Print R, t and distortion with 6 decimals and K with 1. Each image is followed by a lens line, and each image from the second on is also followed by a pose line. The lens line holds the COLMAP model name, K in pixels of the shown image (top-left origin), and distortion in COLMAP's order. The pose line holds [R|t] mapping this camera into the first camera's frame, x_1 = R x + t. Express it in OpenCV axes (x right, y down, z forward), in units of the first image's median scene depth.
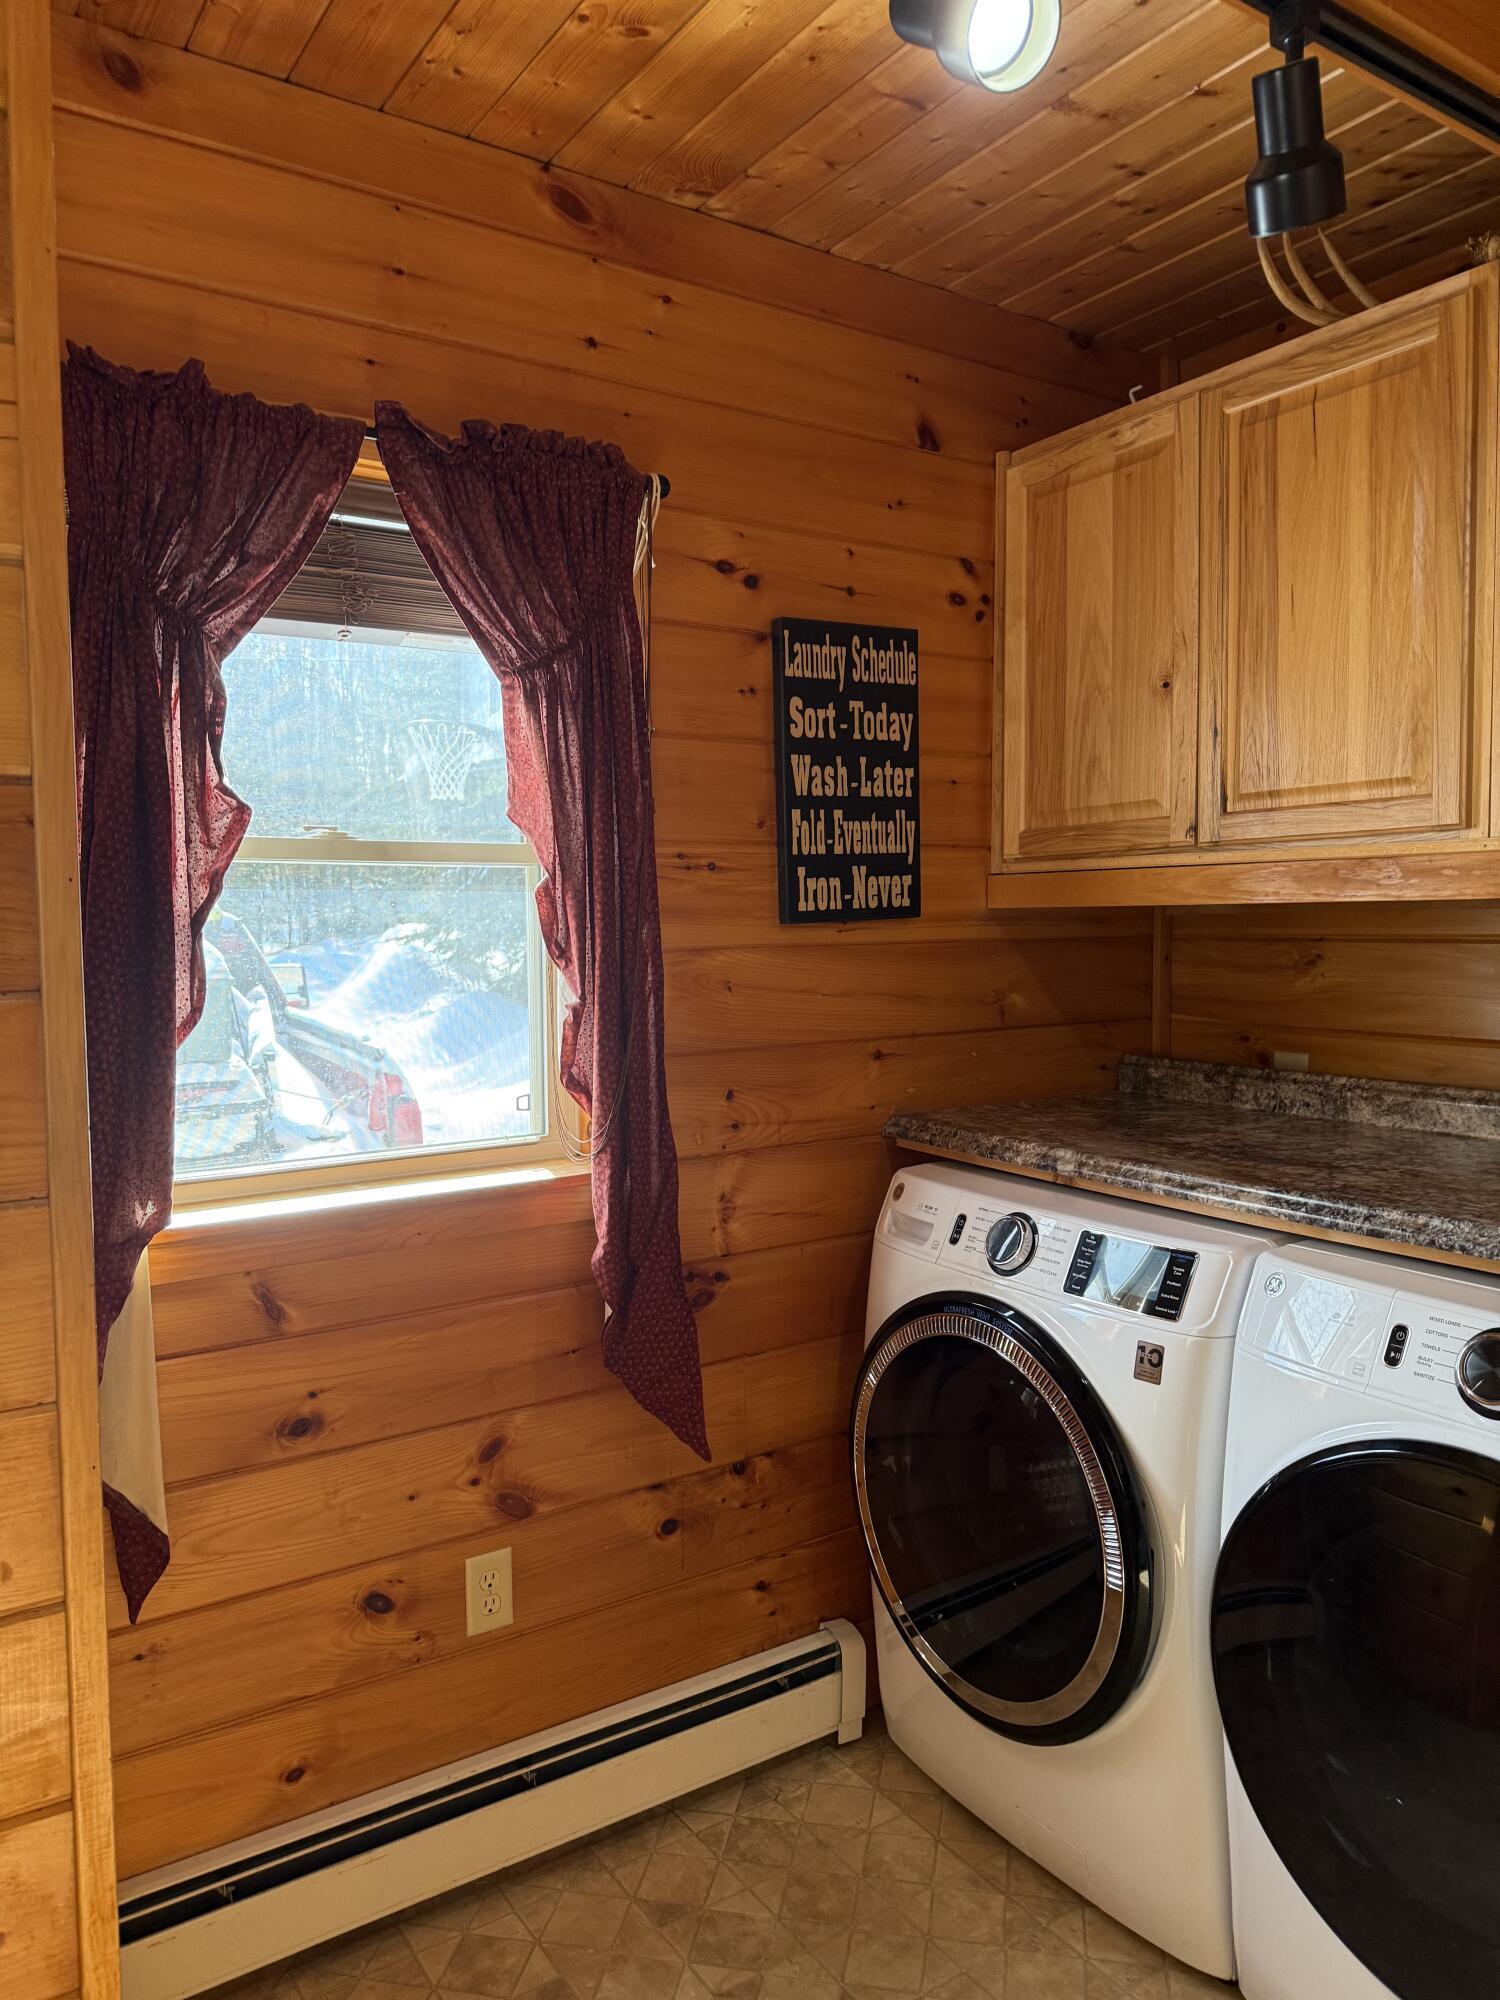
lens RADIAL K [[1381.7, 0, 745.2], [0, 1381.7, 1024.1], [0, 0, 1]] dist [0.149222, -0.265578]
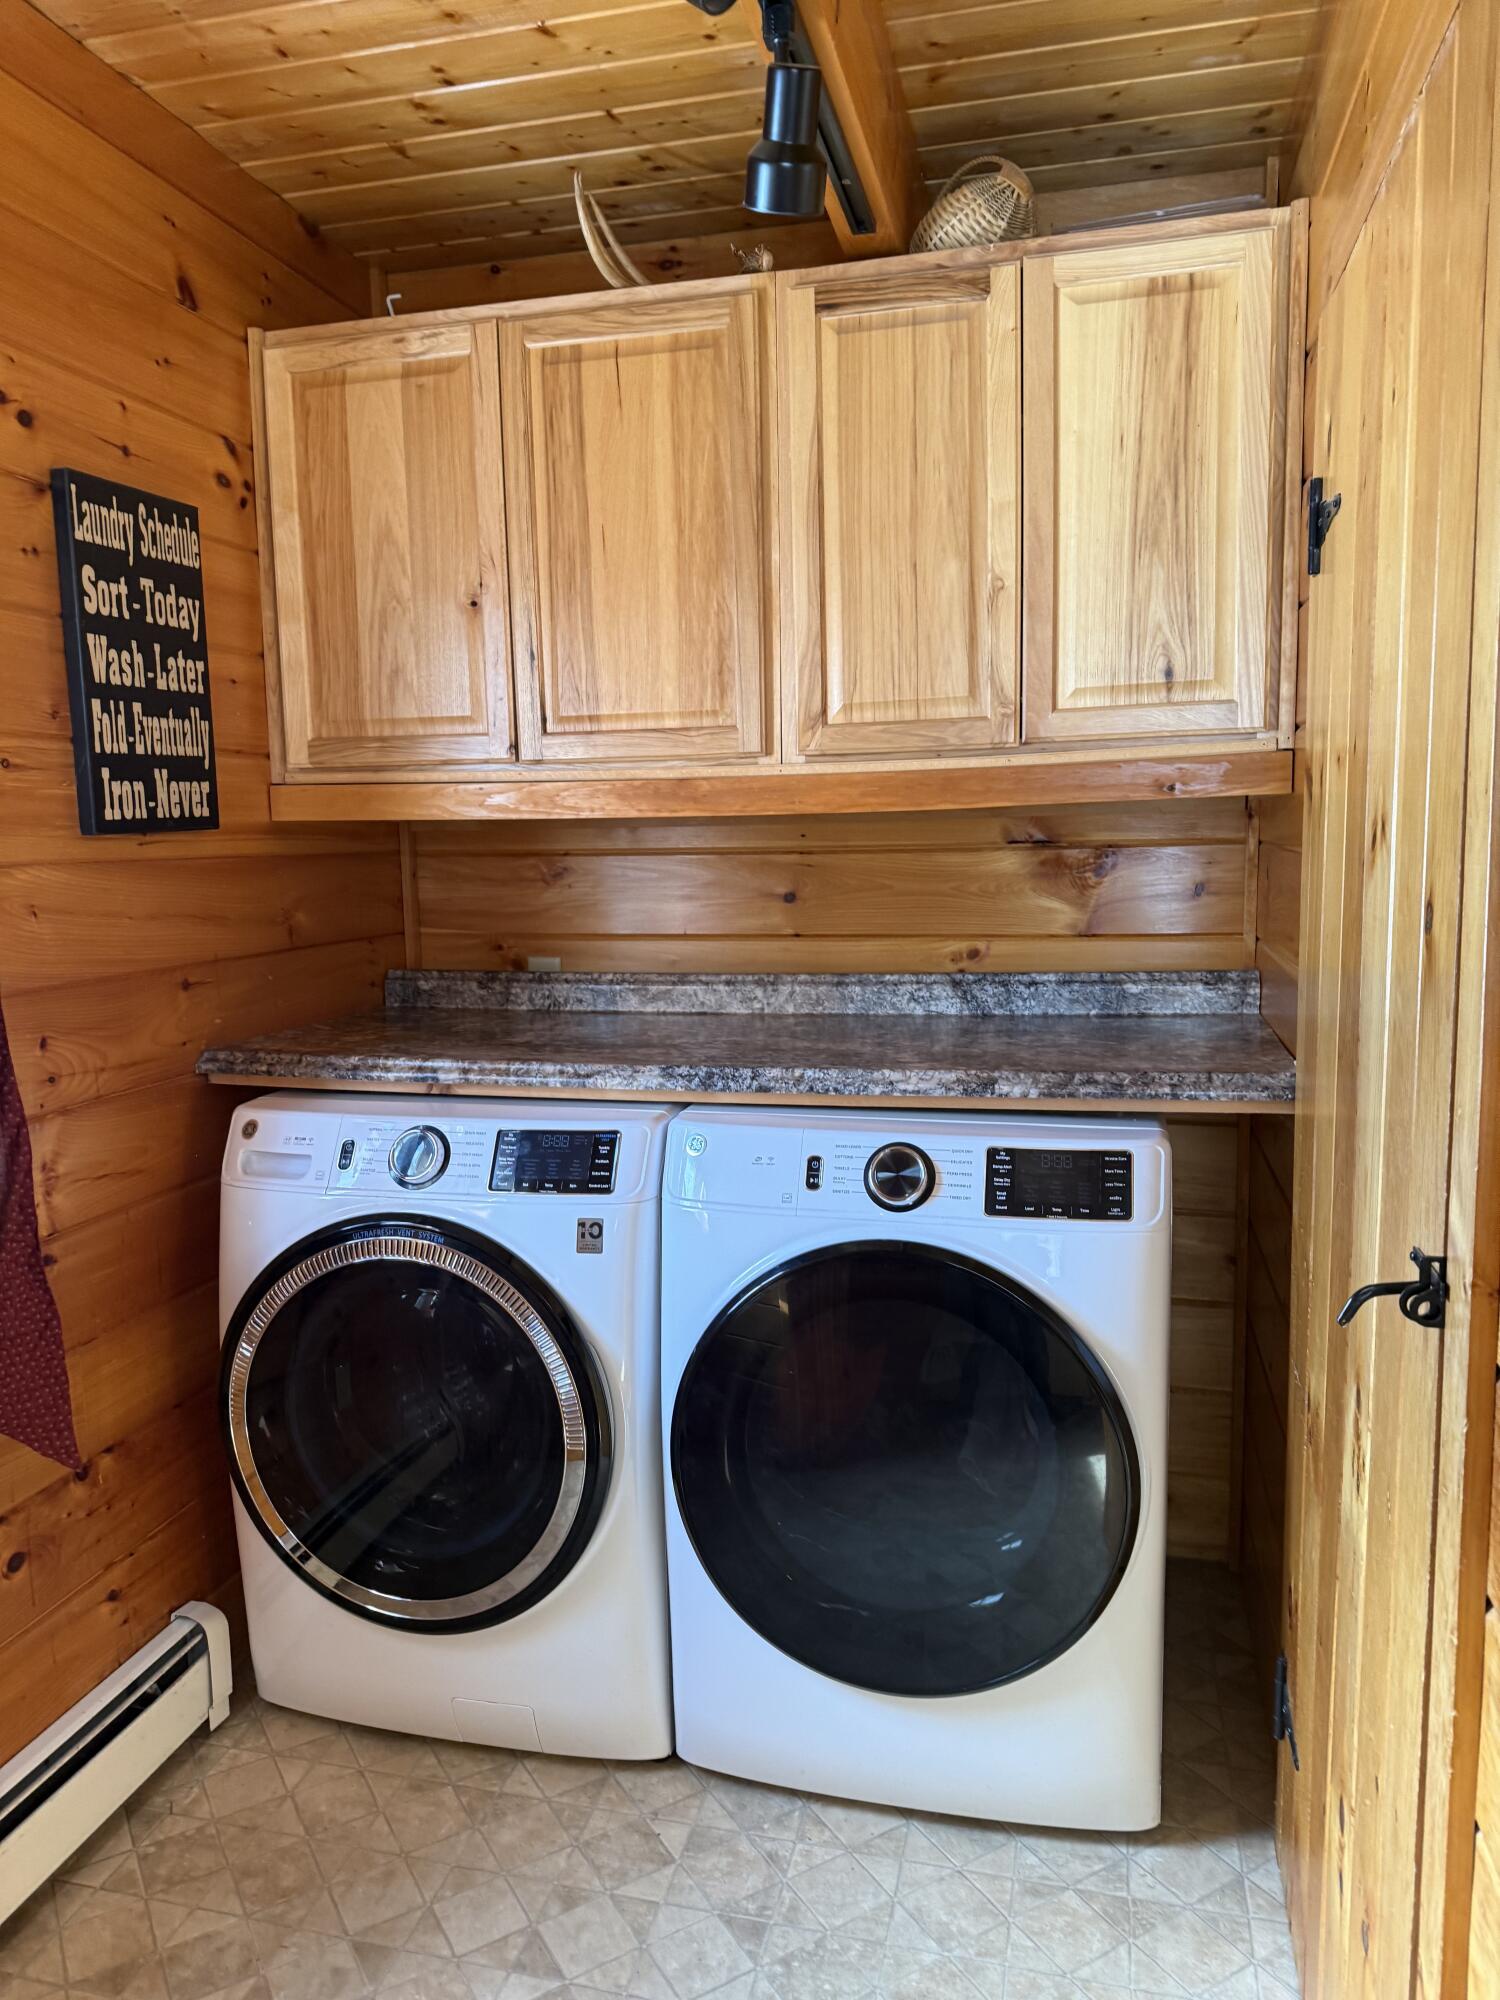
lens RADIAL K [[1381.7, 0, 745.2], [0, 1381.7, 1024.1], [0, 0, 1]] dist [0.149222, -0.265578]
pose [[0.739344, -0.091644, 0.667062, -0.259576], [0.058441, 0.995690, 0.072018, 0.003959], [-0.670786, -0.014262, 0.741513, 0.091114]]
